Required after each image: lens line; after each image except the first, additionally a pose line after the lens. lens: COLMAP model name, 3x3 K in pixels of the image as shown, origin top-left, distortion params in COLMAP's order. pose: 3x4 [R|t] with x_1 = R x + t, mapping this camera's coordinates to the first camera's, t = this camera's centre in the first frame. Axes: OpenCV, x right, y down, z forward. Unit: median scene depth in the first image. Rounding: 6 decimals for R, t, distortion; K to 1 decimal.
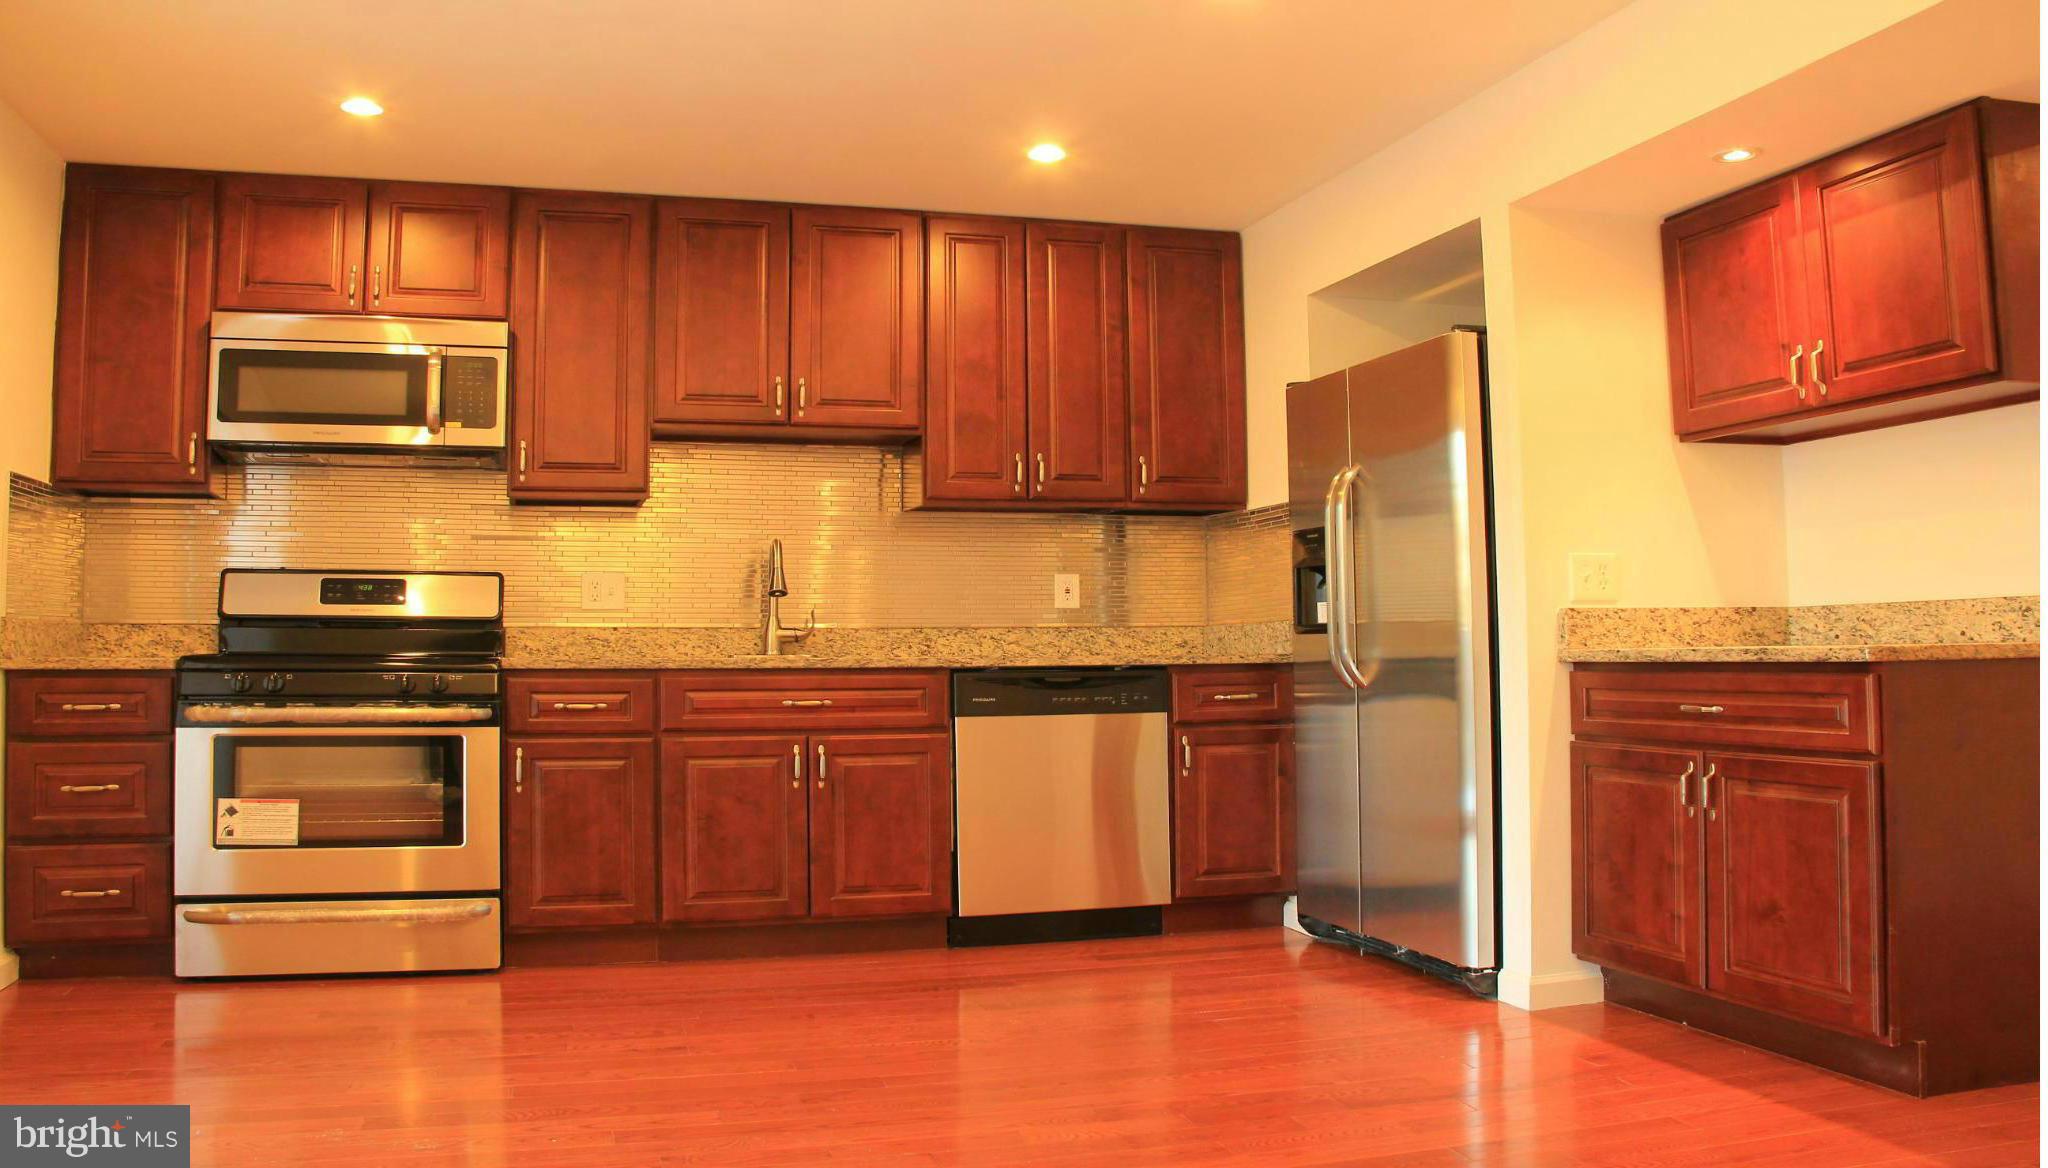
lens RADIAL K [[1683.0, 0, 1031.4], [0, 1683.0, 611.2], [0, 0, 1]] dist [-0.194742, 0.133496]
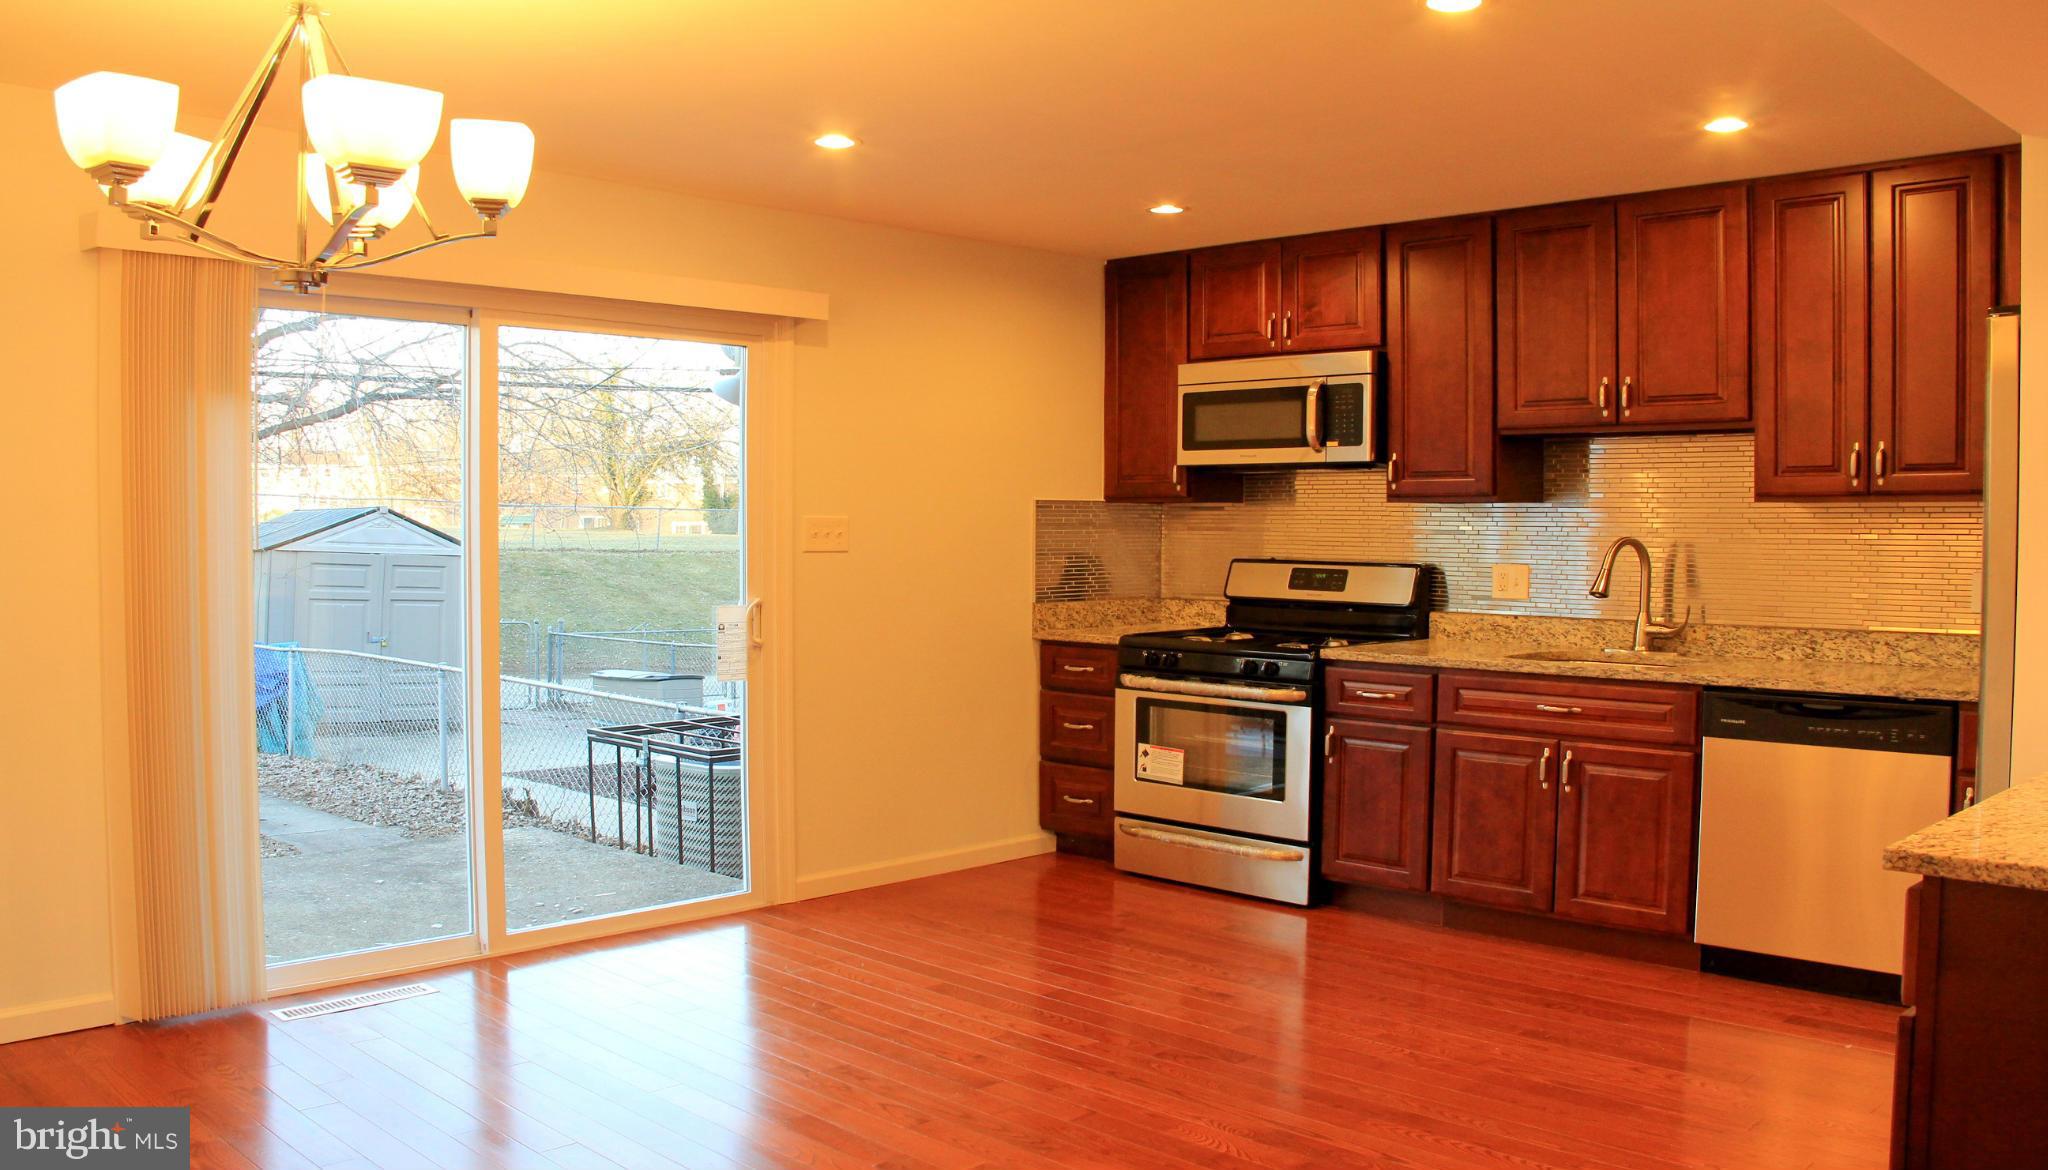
lens RADIAL K [[1705.5, 0, 1022.2], [0, 1705.5, 654.8], [0, 0, 1]] dist [-0.113409, -0.001002]
pose [[0.478085, 0.071531, -0.875396, 0.630444], [0.020830, 0.995474, 0.092719, -0.083111], [0.878067, -0.062563, 0.474431, 0.229138]]
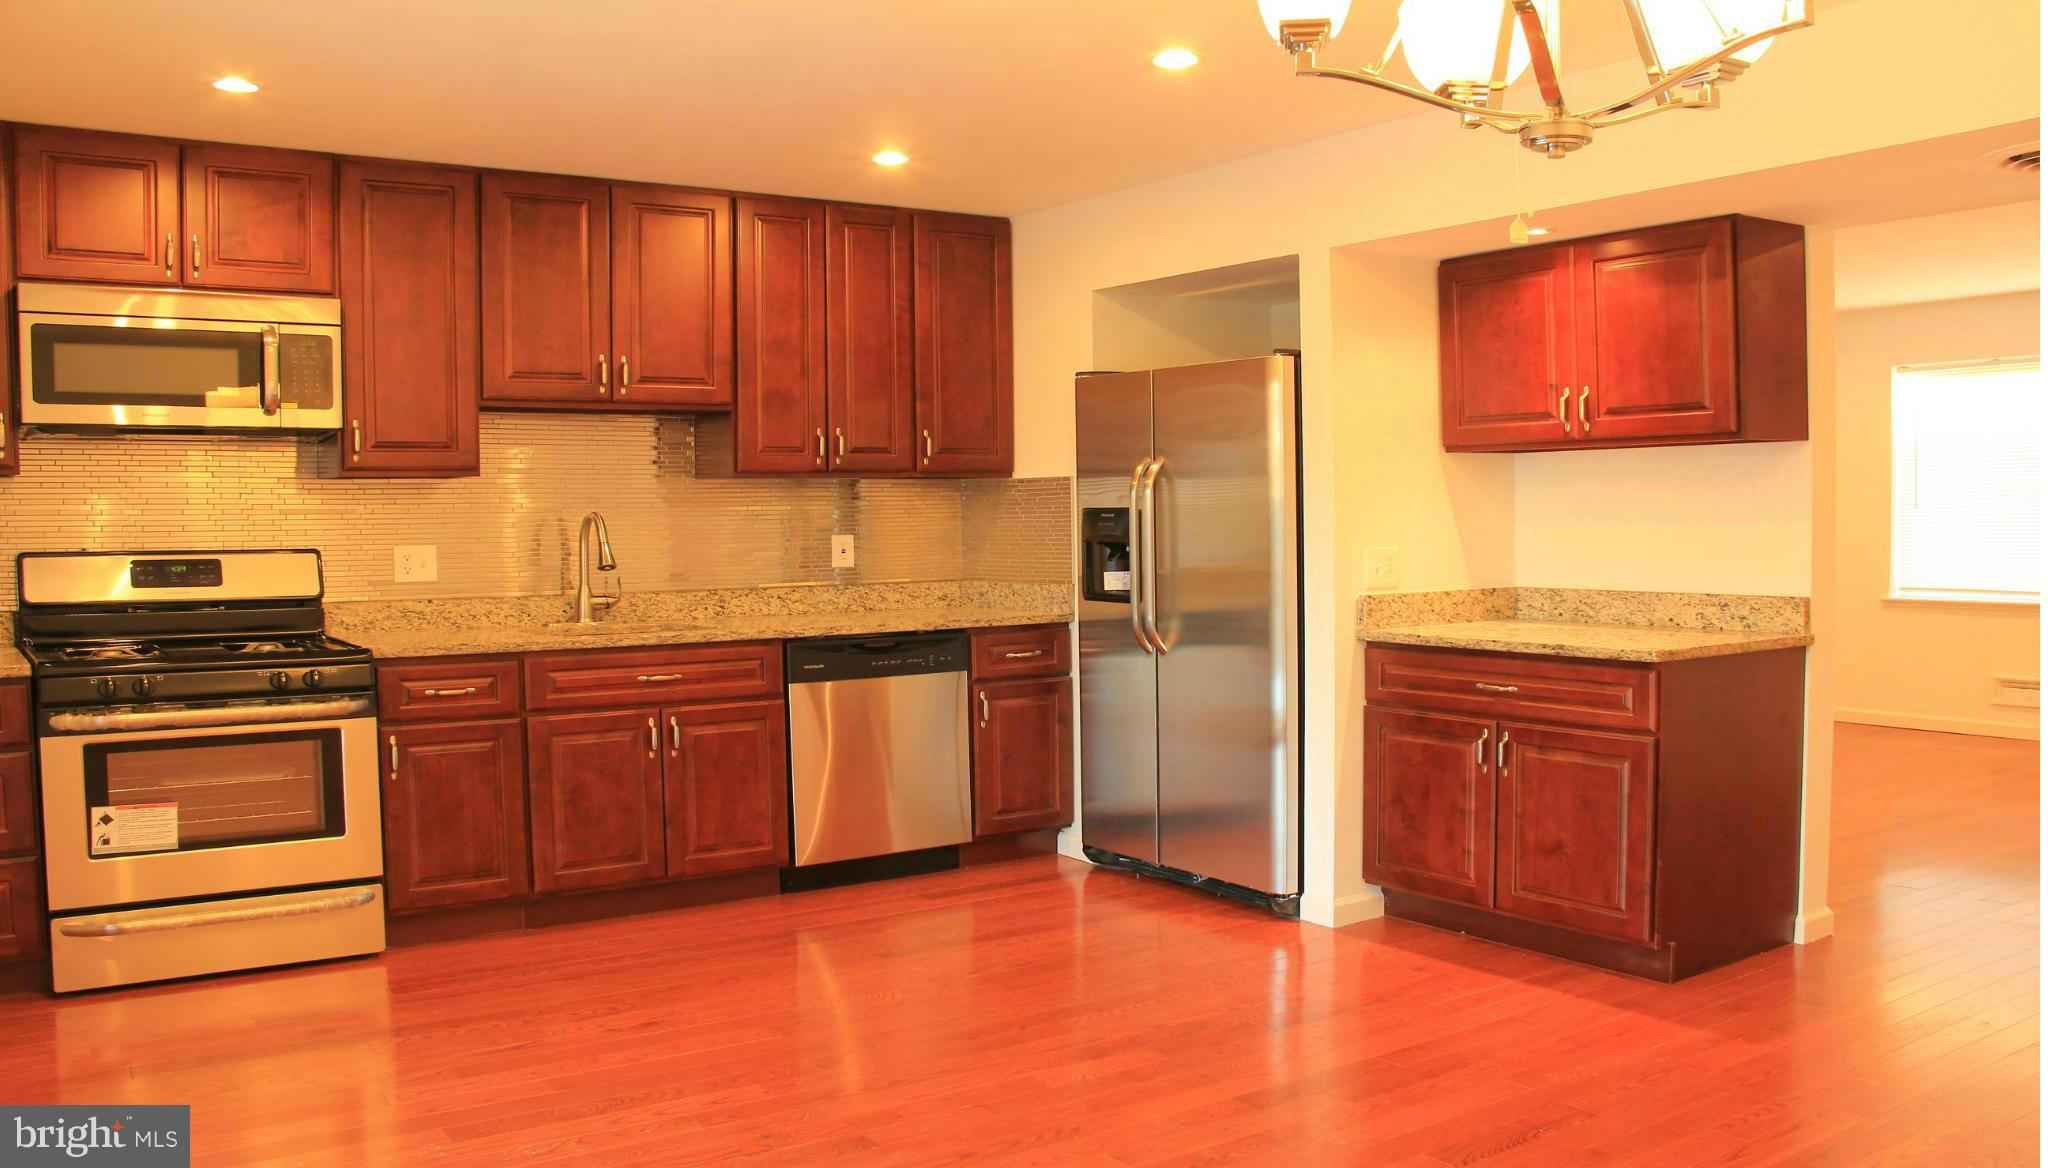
lens RADIAL K [[1693.9, 0, 1029.3], [0, 1693.9, 675.7], [0, 0, 1]] dist [-0.184244, 0.122105]
pose [[0.950787, -0.028896, 0.308494, -0.245687], [-0.007255, 0.993292, 0.115402, -0.071470], [-0.309759, -0.111961, 0.944200, -0.069040]]
